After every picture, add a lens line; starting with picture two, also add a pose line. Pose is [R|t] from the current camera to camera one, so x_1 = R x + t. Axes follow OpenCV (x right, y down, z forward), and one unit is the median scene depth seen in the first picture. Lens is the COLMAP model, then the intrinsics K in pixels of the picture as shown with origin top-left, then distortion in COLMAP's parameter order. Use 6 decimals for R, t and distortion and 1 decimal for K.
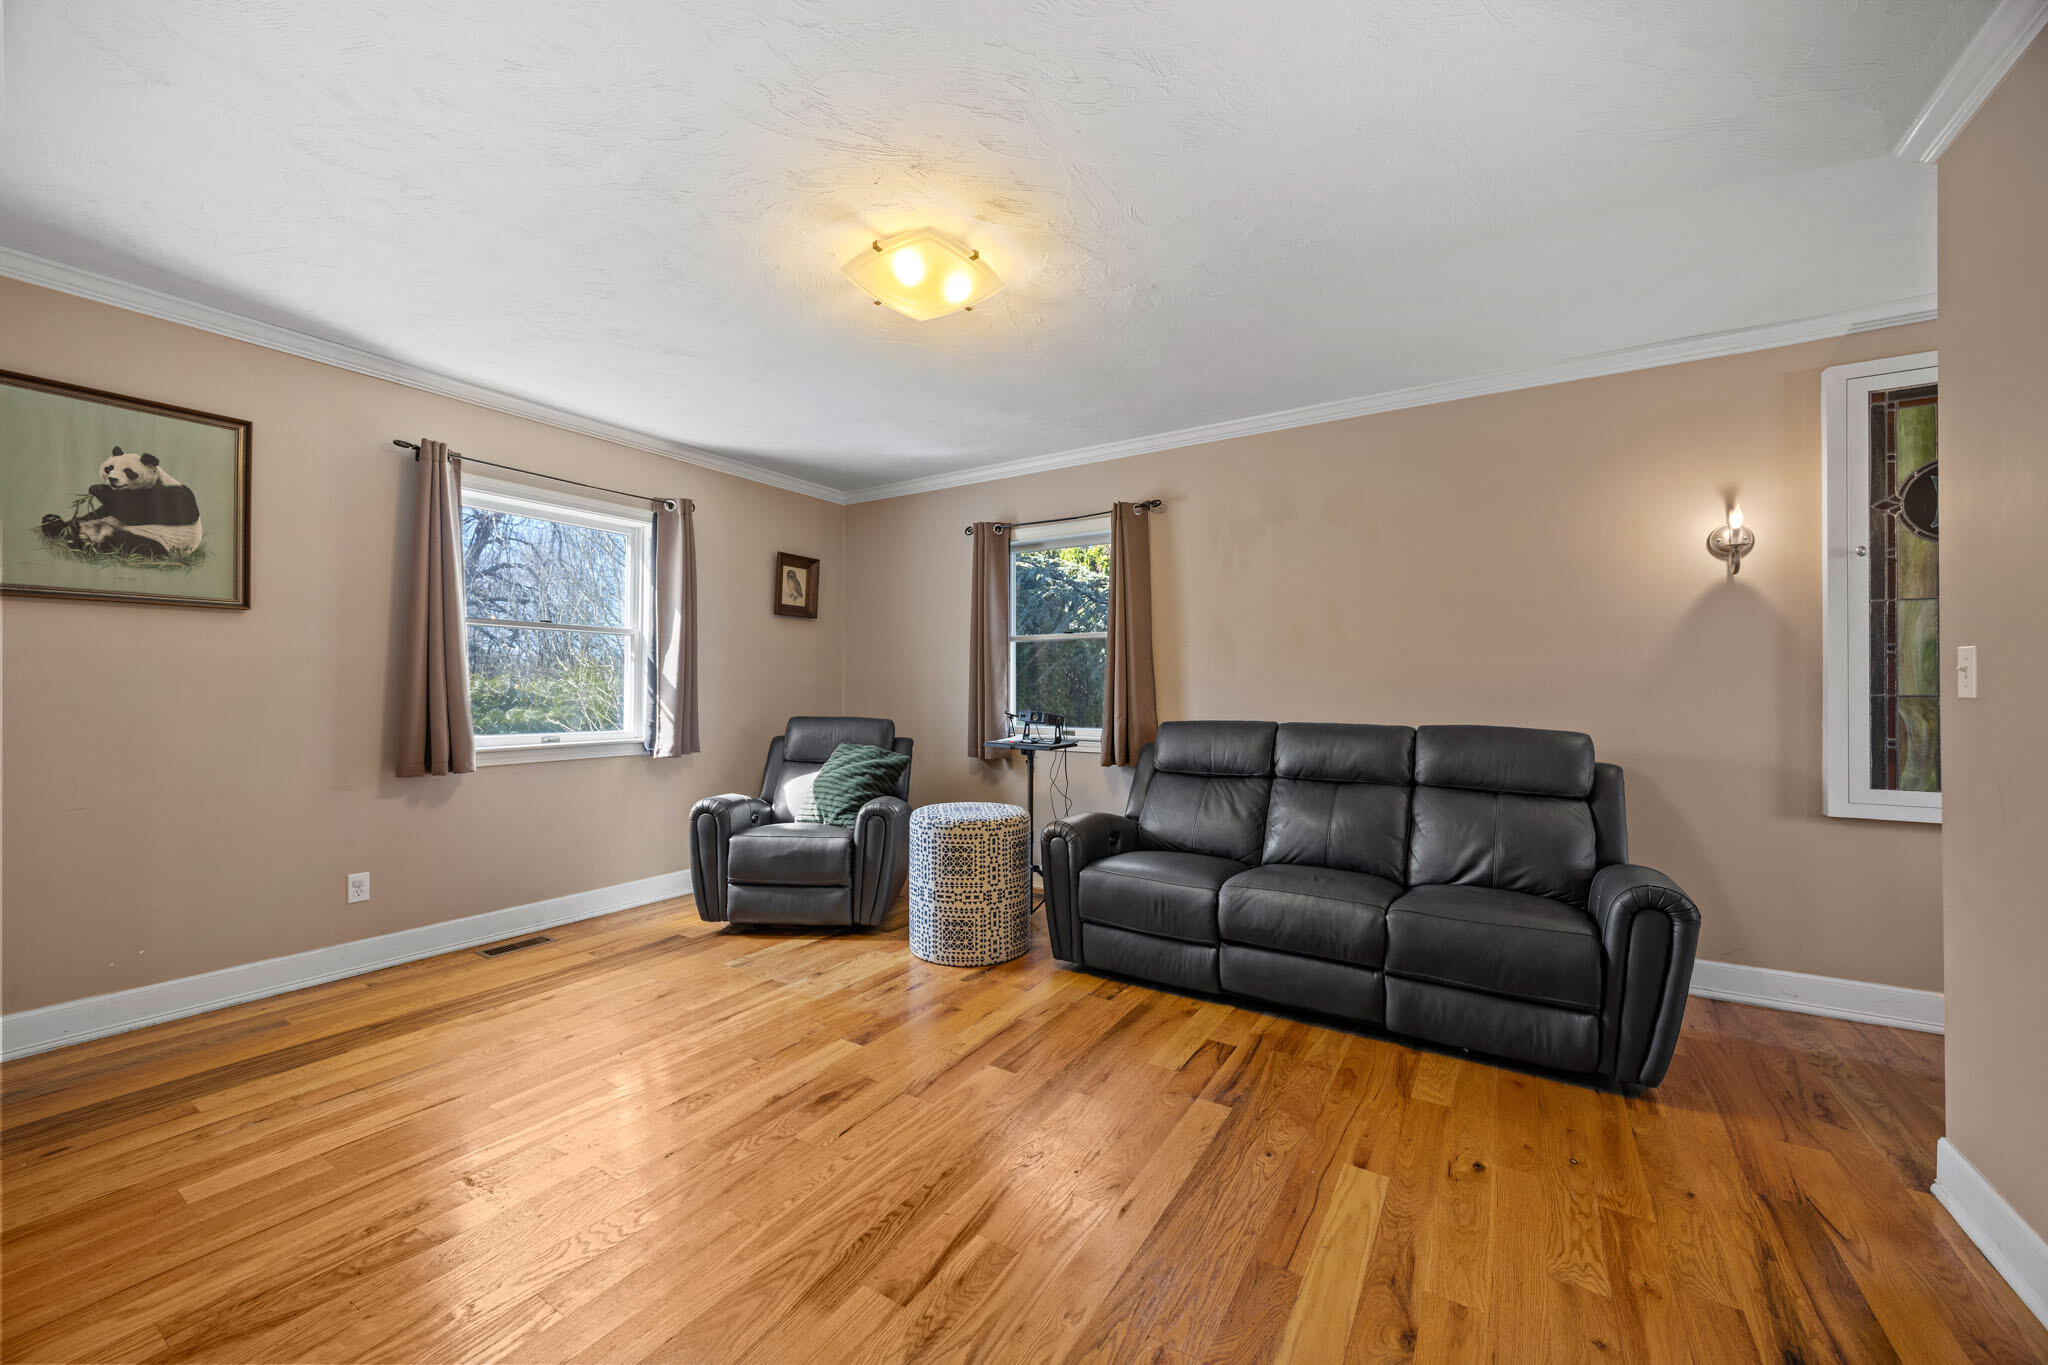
lens RADIAL K [[777.1, 0, 1024.0], [0, 777.1, 682.5], [0, 0, 1]] dist [-0.006244, 0.000037]
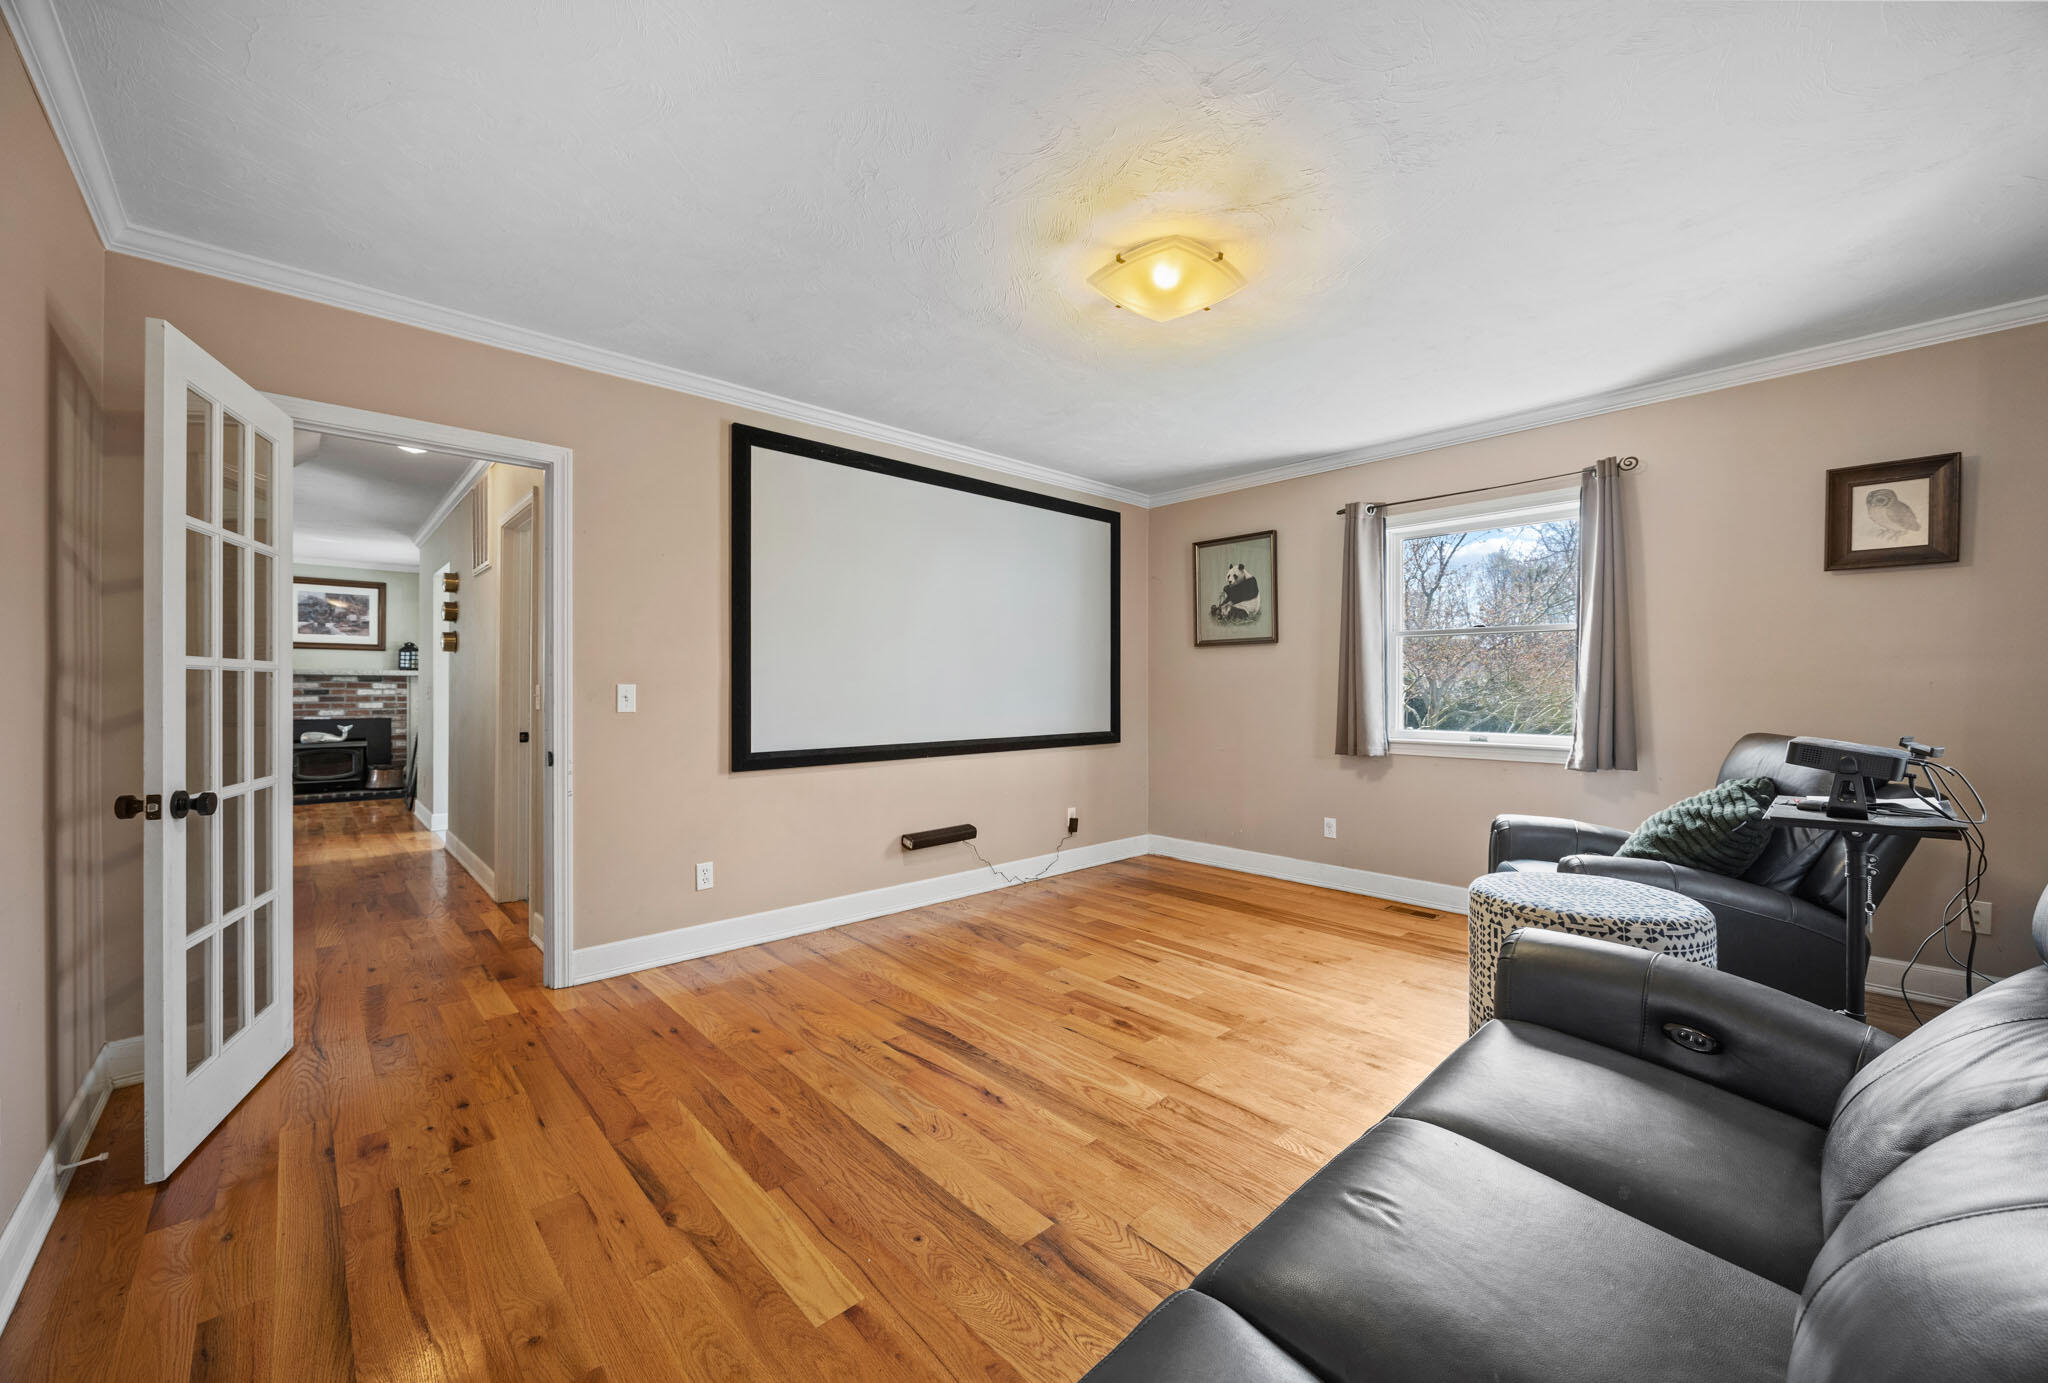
lens RADIAL K [[783.4, 0, 1034.3], [0, 783.4, 686.1], [0, 0, 1]] dist [-0.011497, -0.000131]
pose [[-0.249391, -0.007228, -0.968376, 0.831523], [0.005667, 0.999944, -0.008923, 0.012656], [0.968386, -0.007713, -0.249336, 1.003888]]
